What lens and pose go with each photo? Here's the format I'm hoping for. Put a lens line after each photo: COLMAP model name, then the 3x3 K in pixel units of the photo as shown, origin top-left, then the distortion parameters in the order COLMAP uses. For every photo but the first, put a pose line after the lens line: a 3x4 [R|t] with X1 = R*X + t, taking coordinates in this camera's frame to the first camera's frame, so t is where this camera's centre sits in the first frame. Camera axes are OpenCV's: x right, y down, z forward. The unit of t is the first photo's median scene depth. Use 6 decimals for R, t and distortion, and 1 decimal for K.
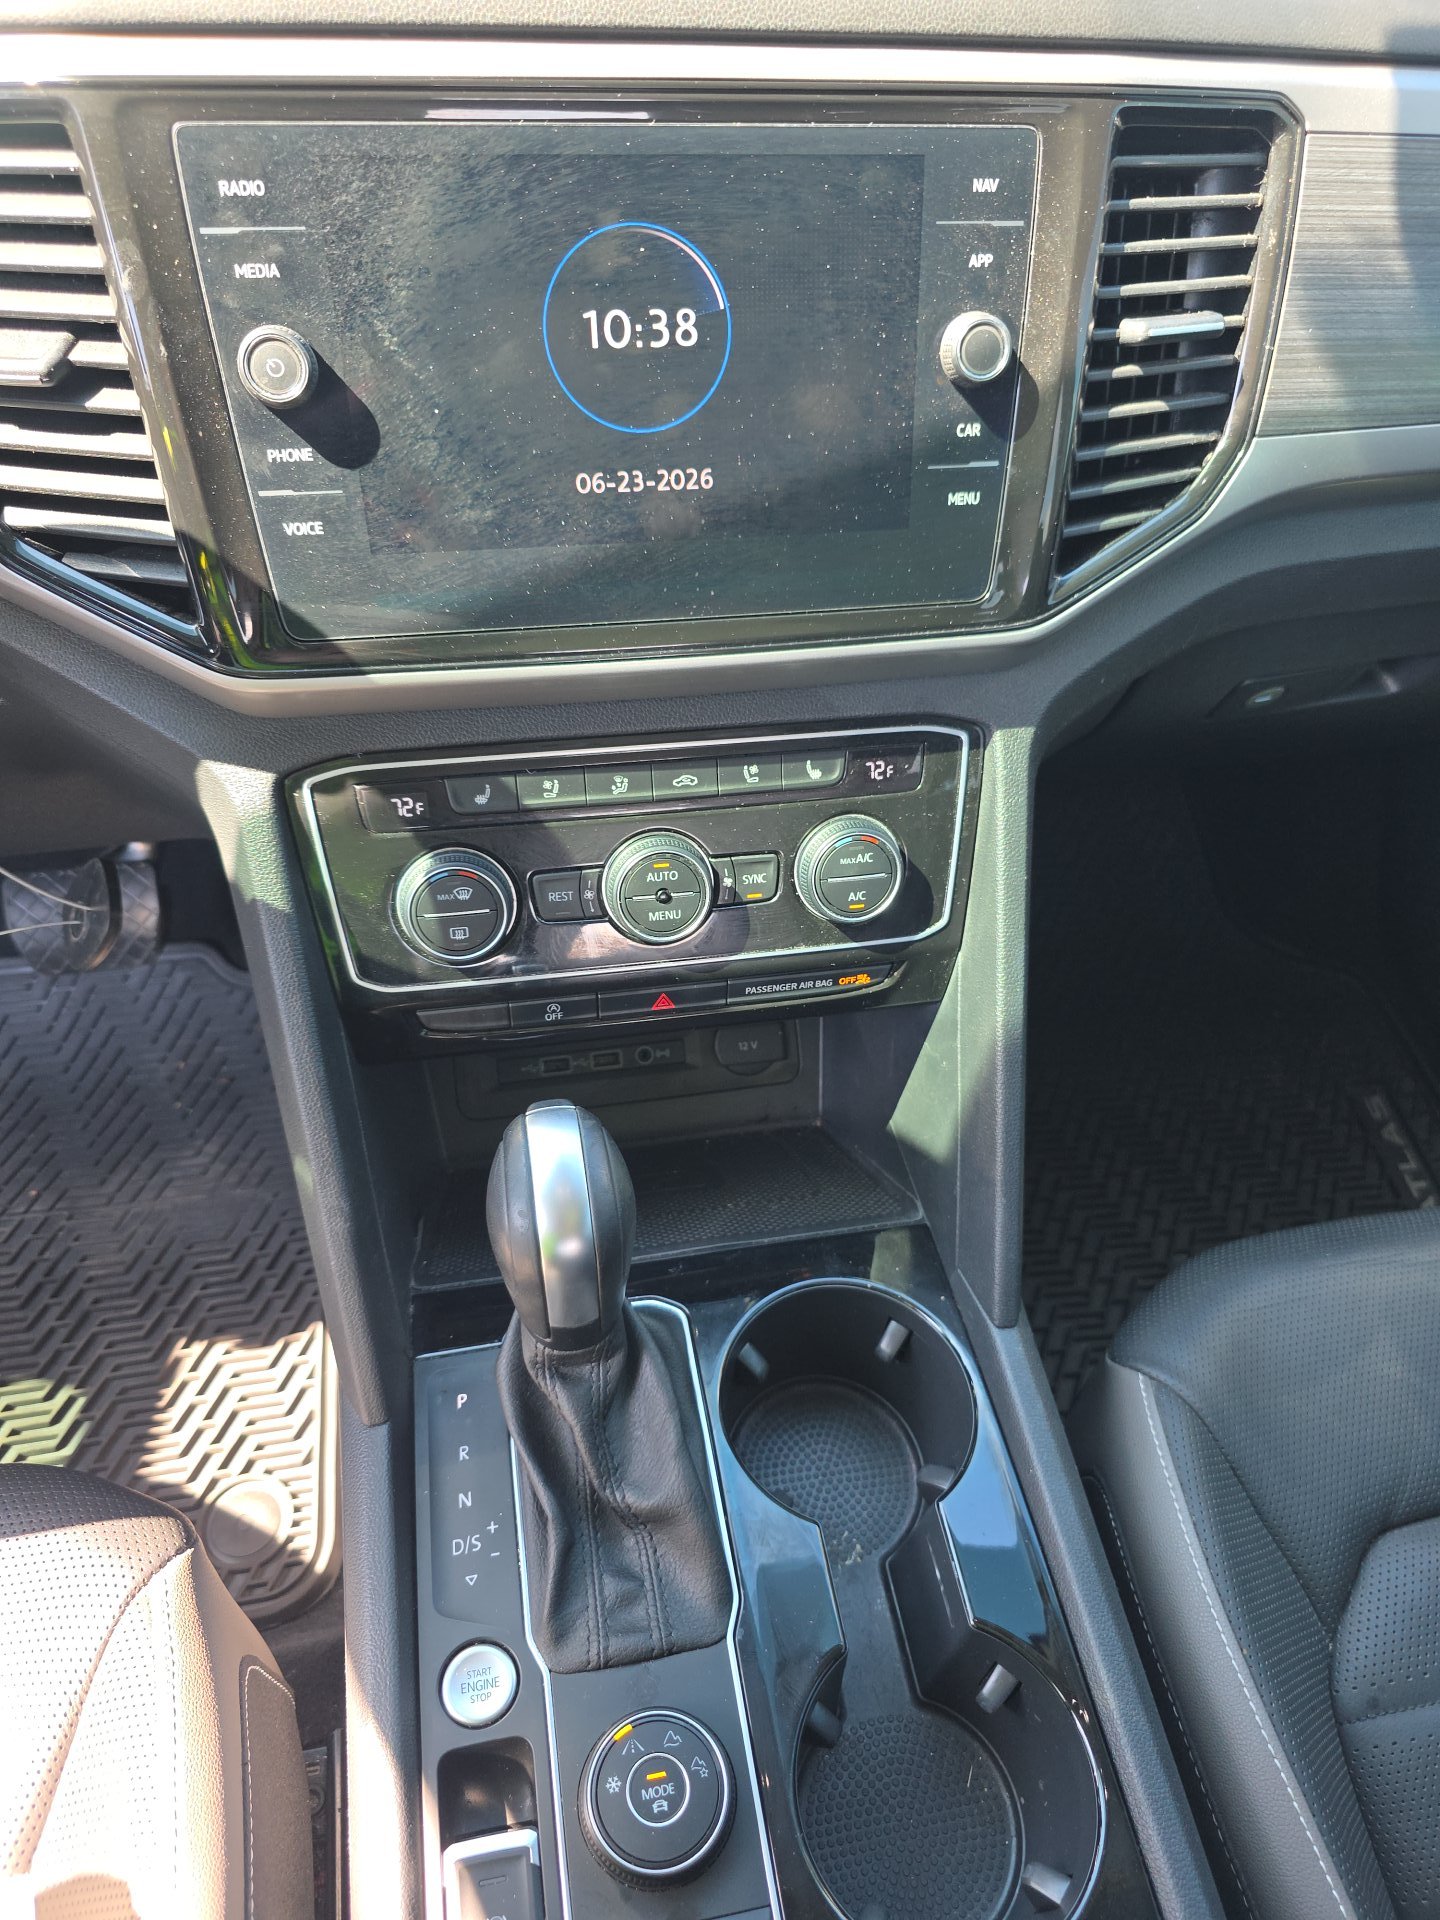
lens RADIAL K [[1346.3, 0, 717.2], [0, 1346.3, 955.9], [0, 0, 1]] dist [-0.002311, -0.002717]
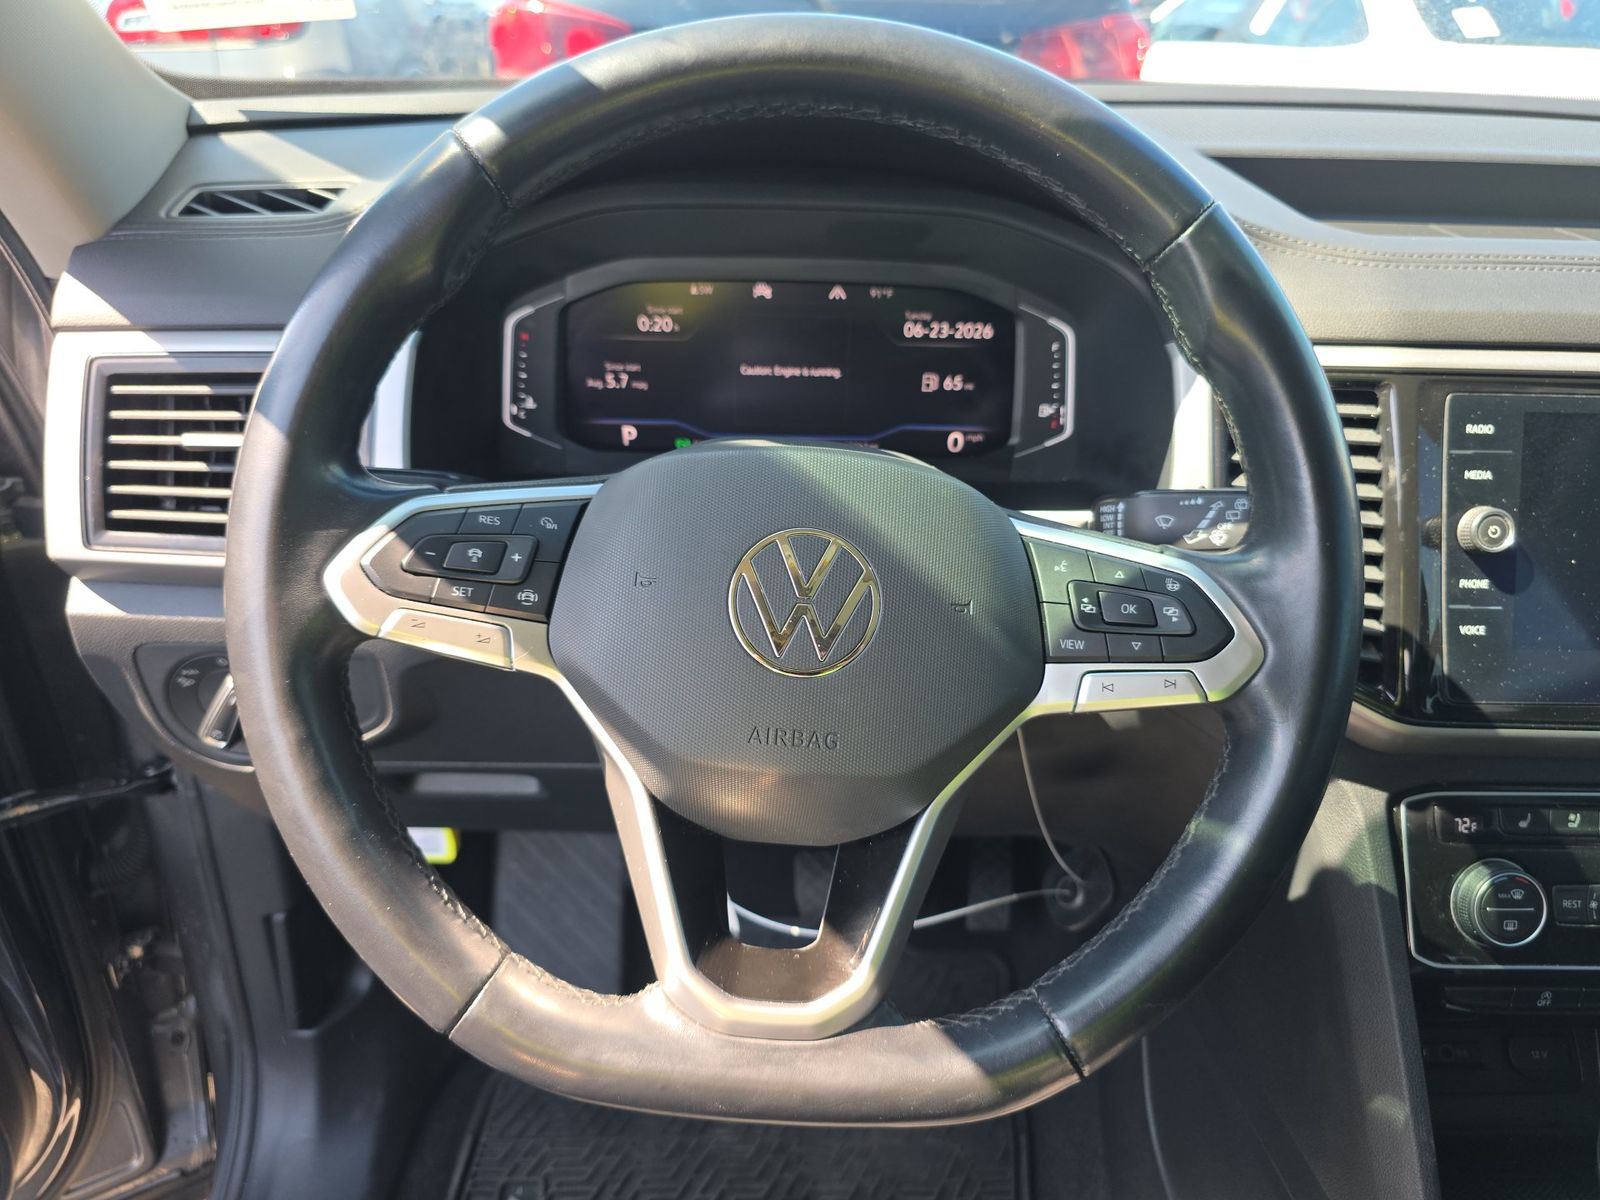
lens RADIAL K [[1121.9, 0, 793.9], [0, 1121.9, 580.8], [0, 0, 1]] dist [-0.002311, -0.002717]
pose [[0.986104, 0.047132, -0.159302, -0.756470], [-0.098621, 0.937743, -0.333036, 0.105956], [0.133688, 0.344119, 0.929360, -0.243626]]
